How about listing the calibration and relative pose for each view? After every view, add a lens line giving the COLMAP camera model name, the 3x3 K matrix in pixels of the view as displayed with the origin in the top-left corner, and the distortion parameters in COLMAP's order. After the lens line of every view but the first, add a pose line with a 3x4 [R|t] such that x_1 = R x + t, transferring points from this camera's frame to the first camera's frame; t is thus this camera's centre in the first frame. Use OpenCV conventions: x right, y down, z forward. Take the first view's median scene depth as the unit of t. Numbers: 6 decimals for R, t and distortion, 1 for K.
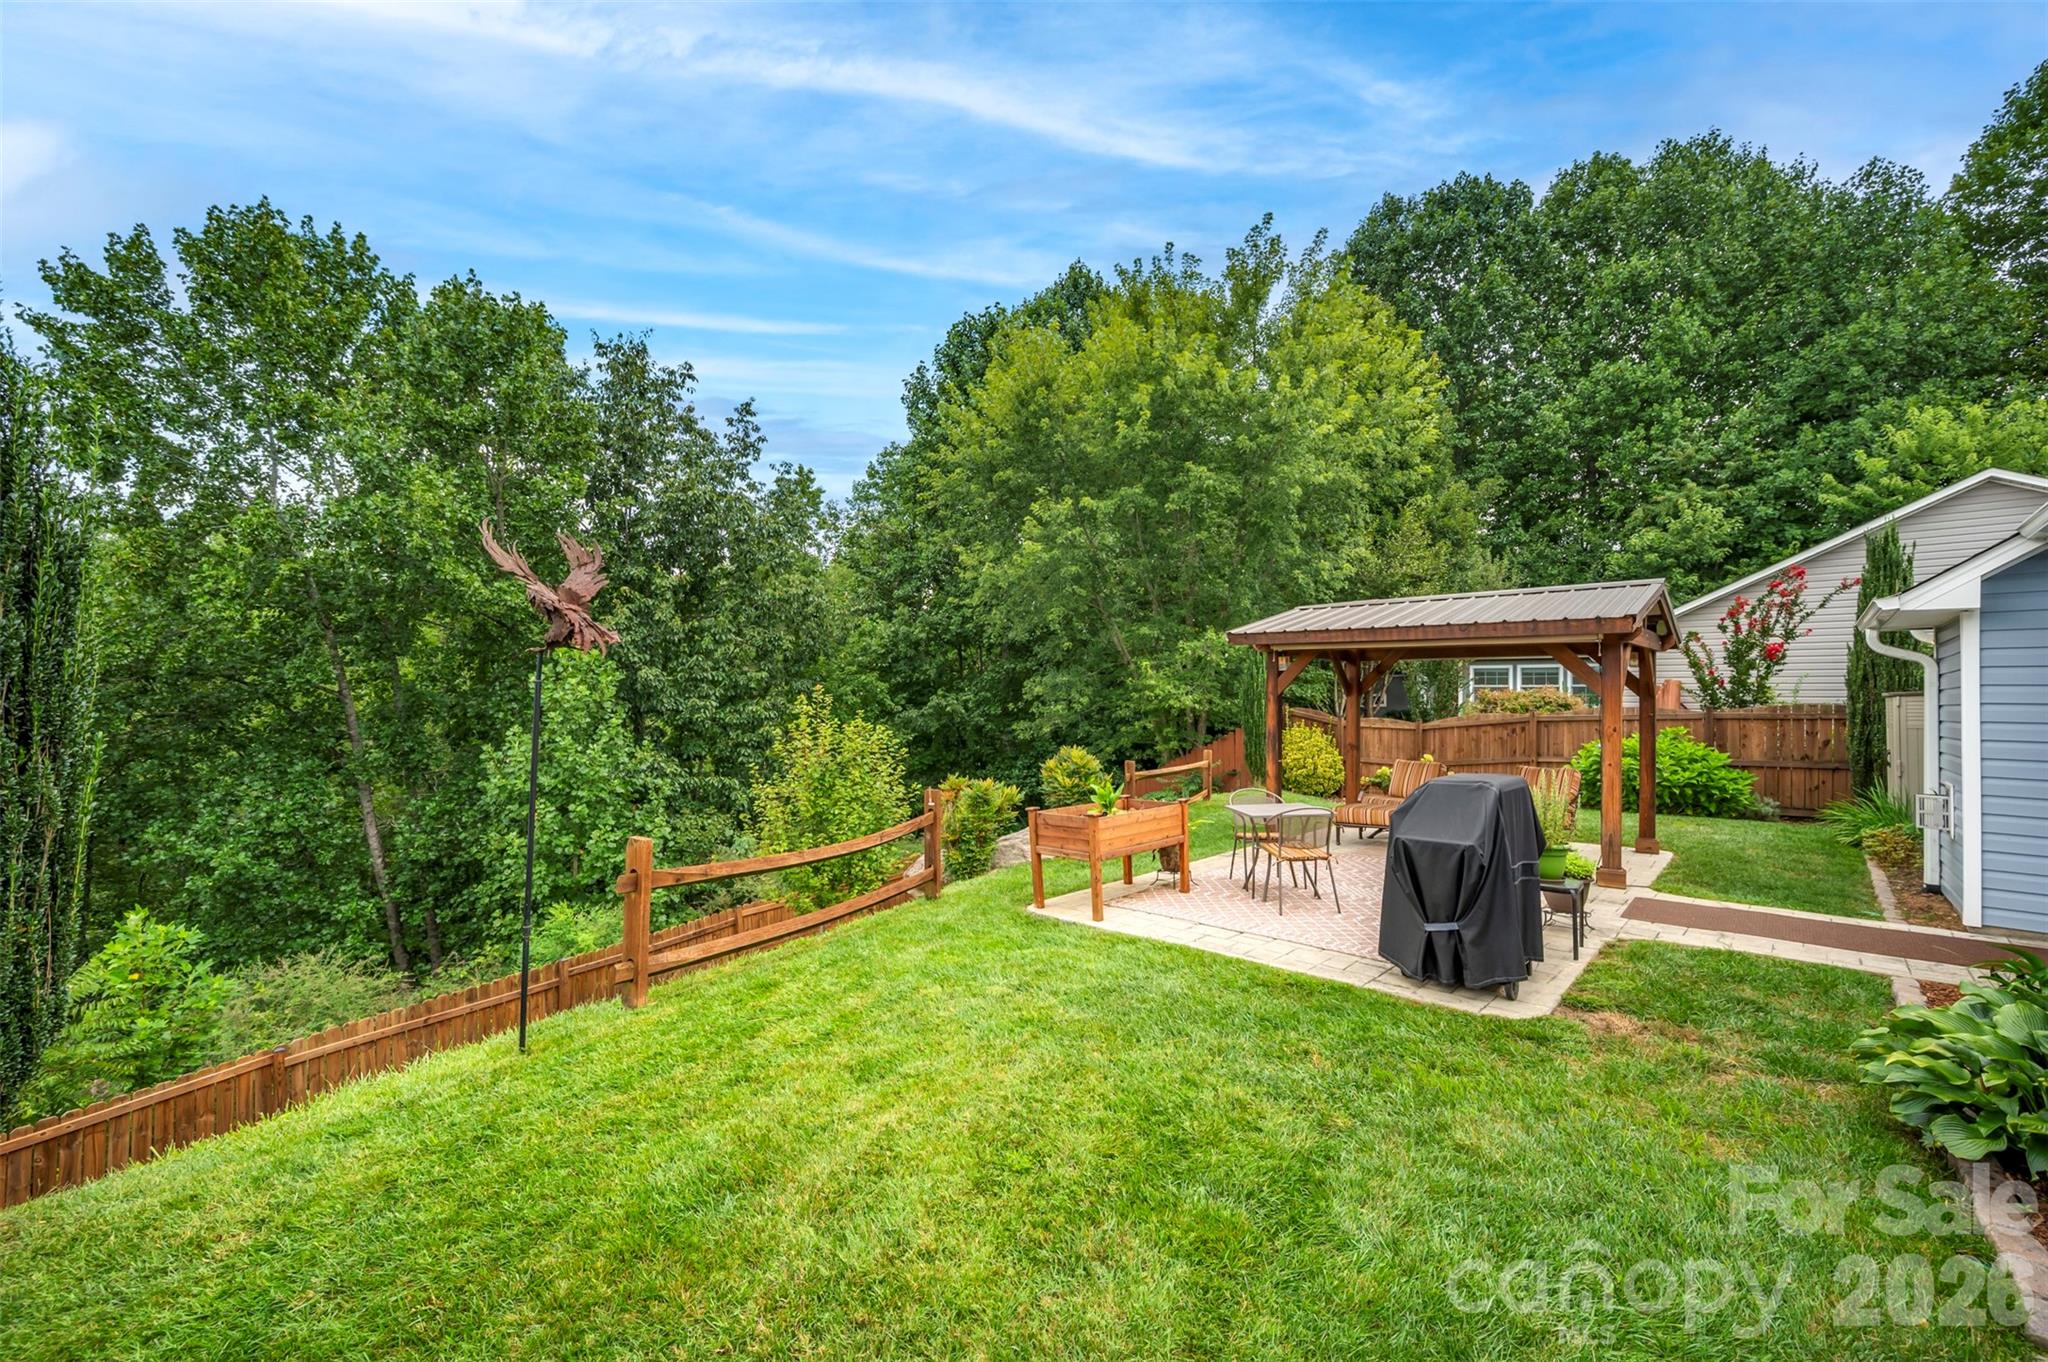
lens RADIAL K [[809.4, 0, 1028.6], [0, 809.4, 684.7], [0, 0, 1]] dist [0.000874, 0.000433]
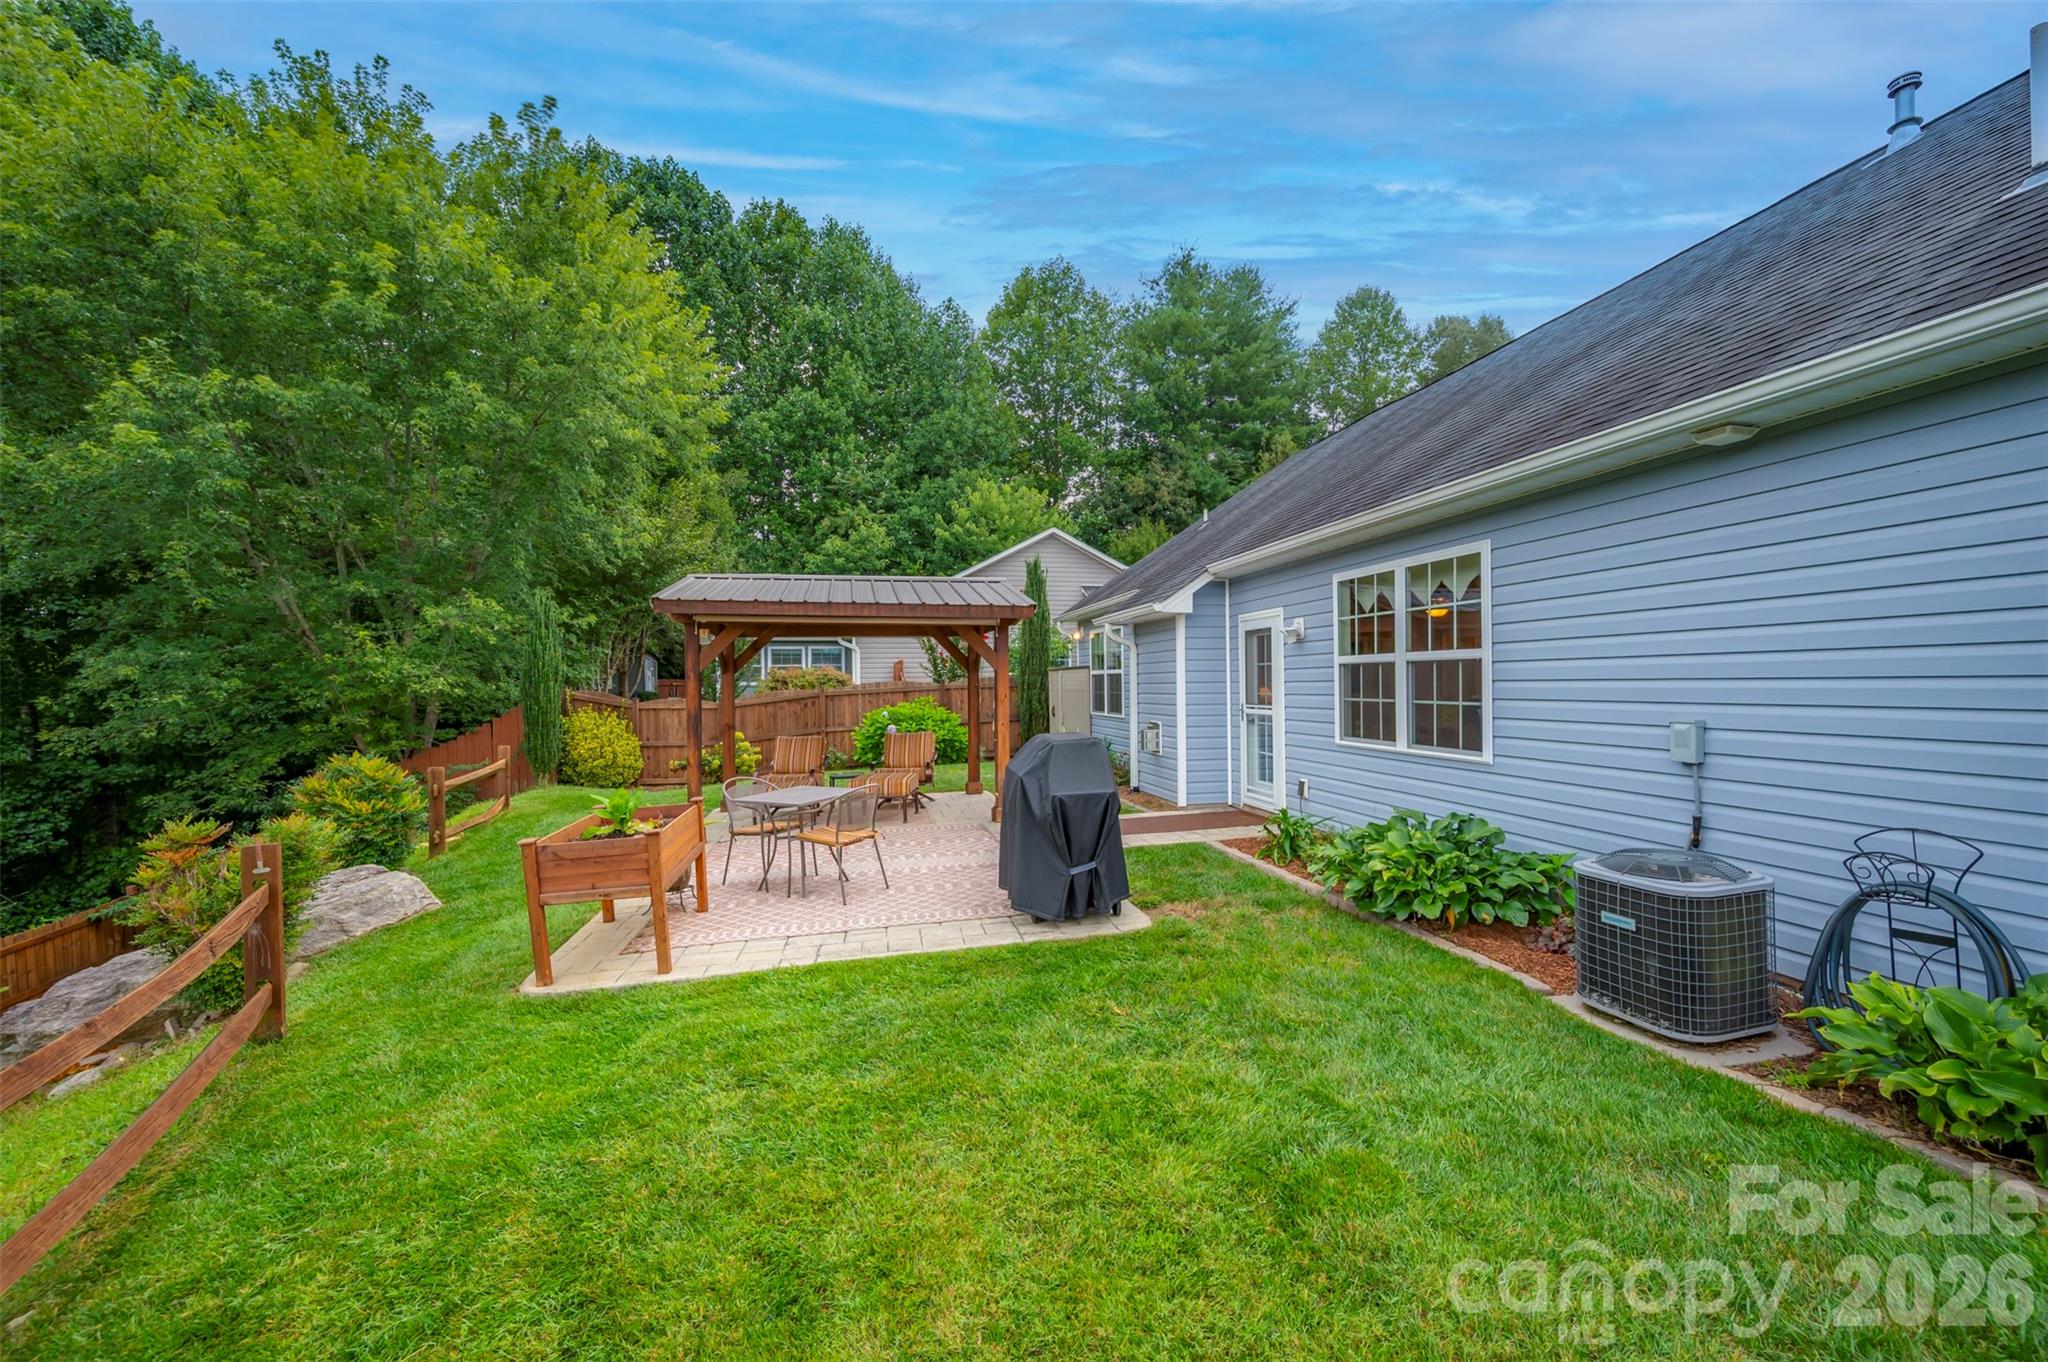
lens RADIAL K [[809.4, 0, 1029.7], [0, 809.4, 687.1], [0, 0, 1]] dist [0.000874, 0.000433]
pose [[0.565499, -0.023670, 0.824409, -0.112745], [0.003820, 0.999653, 0.026081, 0.003611], [-0.824740, -0.011600, 0.565393, 0.103092]]
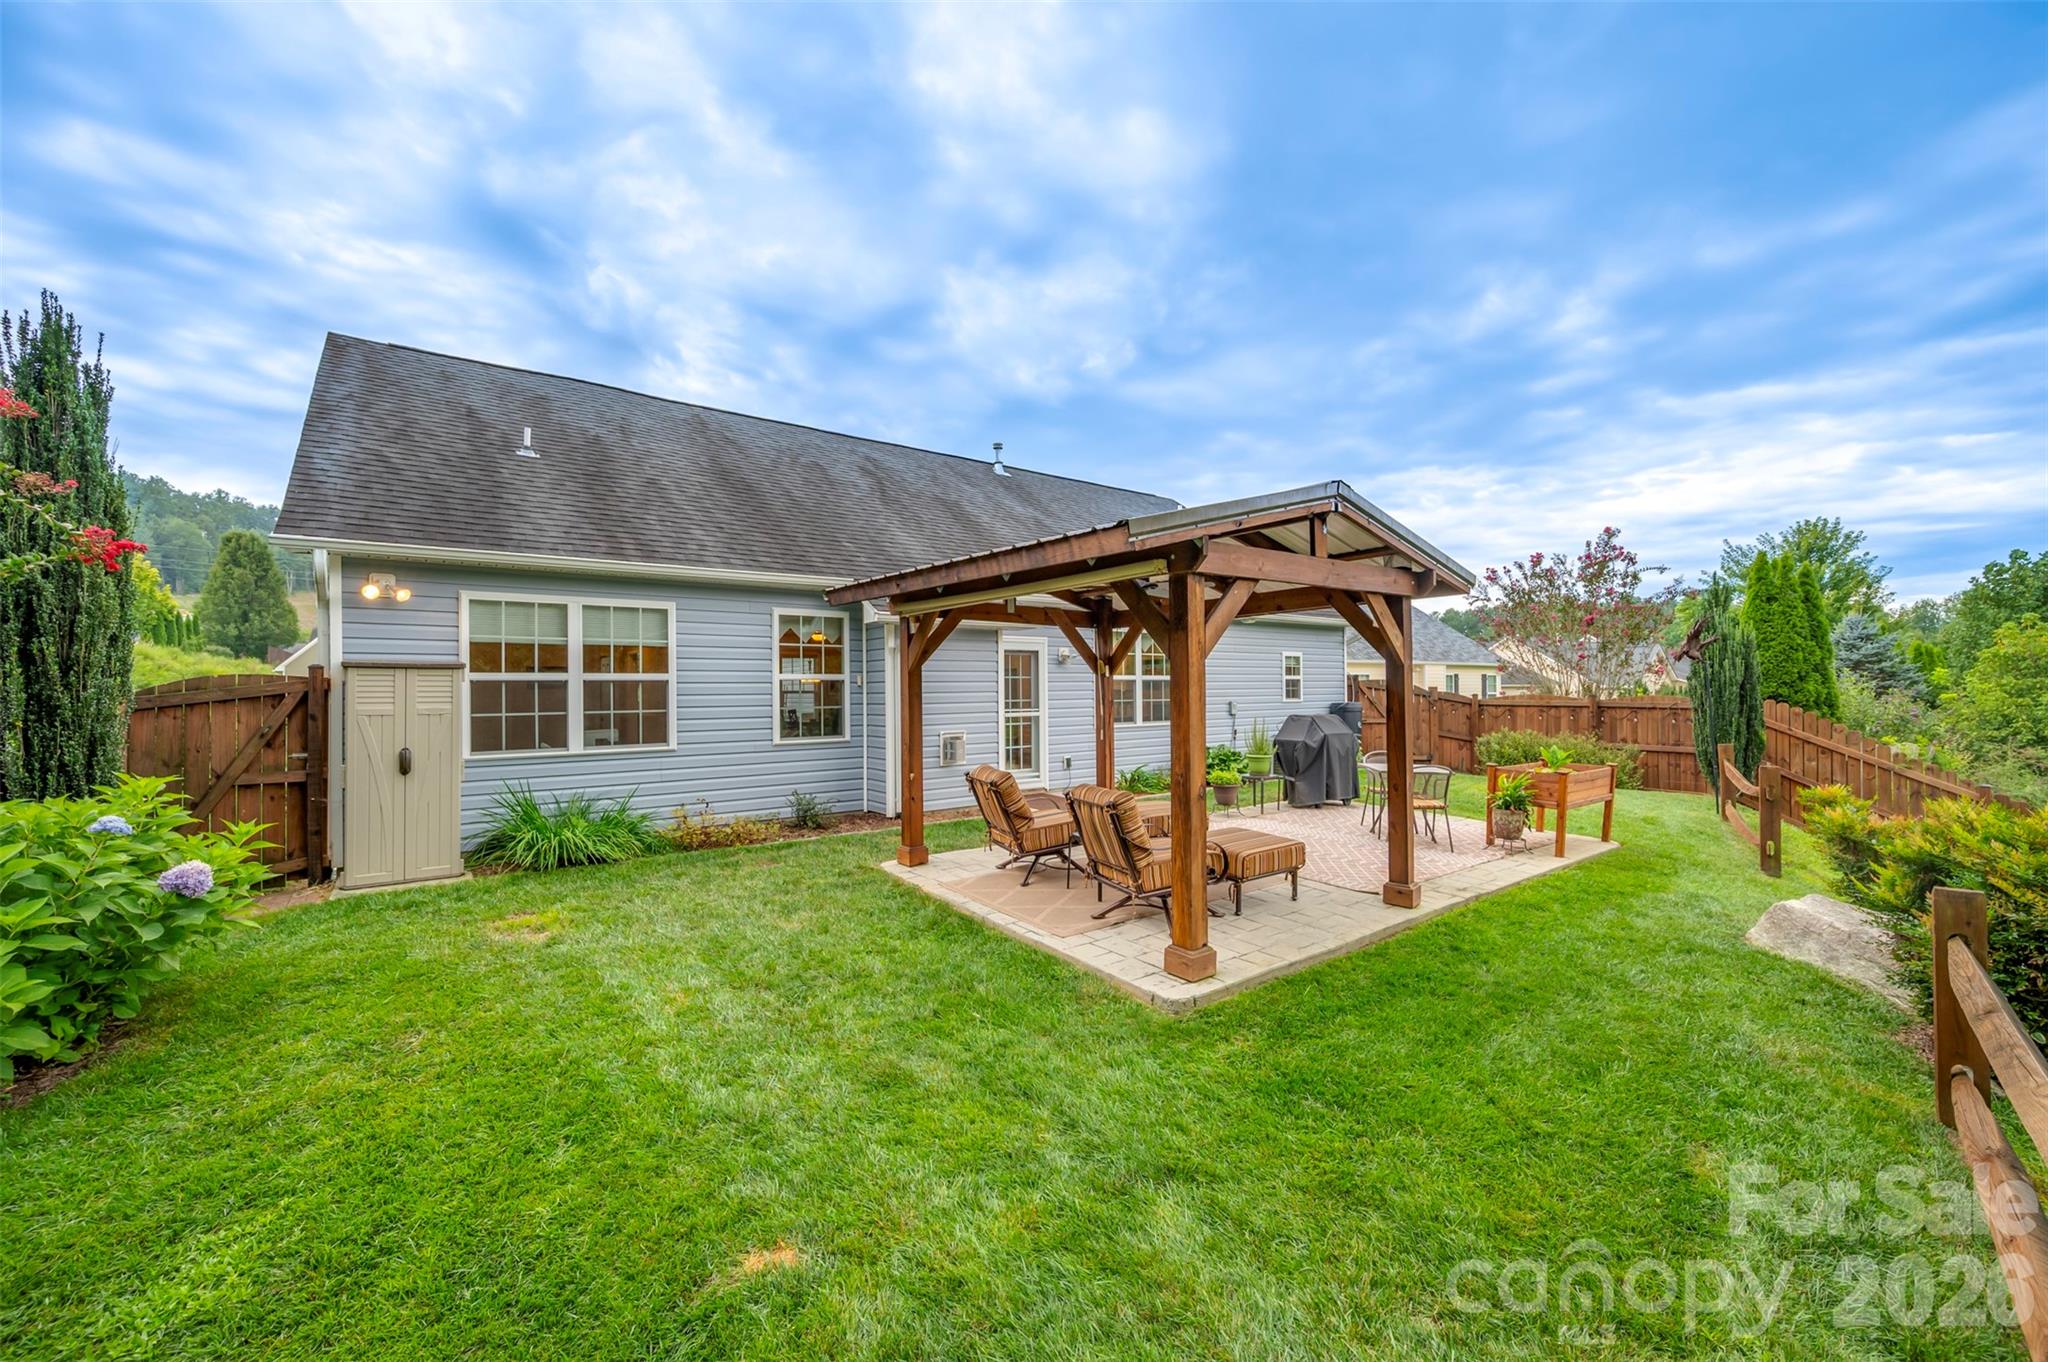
lens RADIAL K [[809.4, 0, 1017.4], [0, 809.4, 686.0], [0, 0, 1]] dist [0.000874, 0.000433]
pose [[-0.985447, -0.005448, 0.169895, 0.257081], [-0.008546, 0.999810, -0.017508, 0.020351], [-0.169767, -0.018705, -0.985307, 0.868207]]
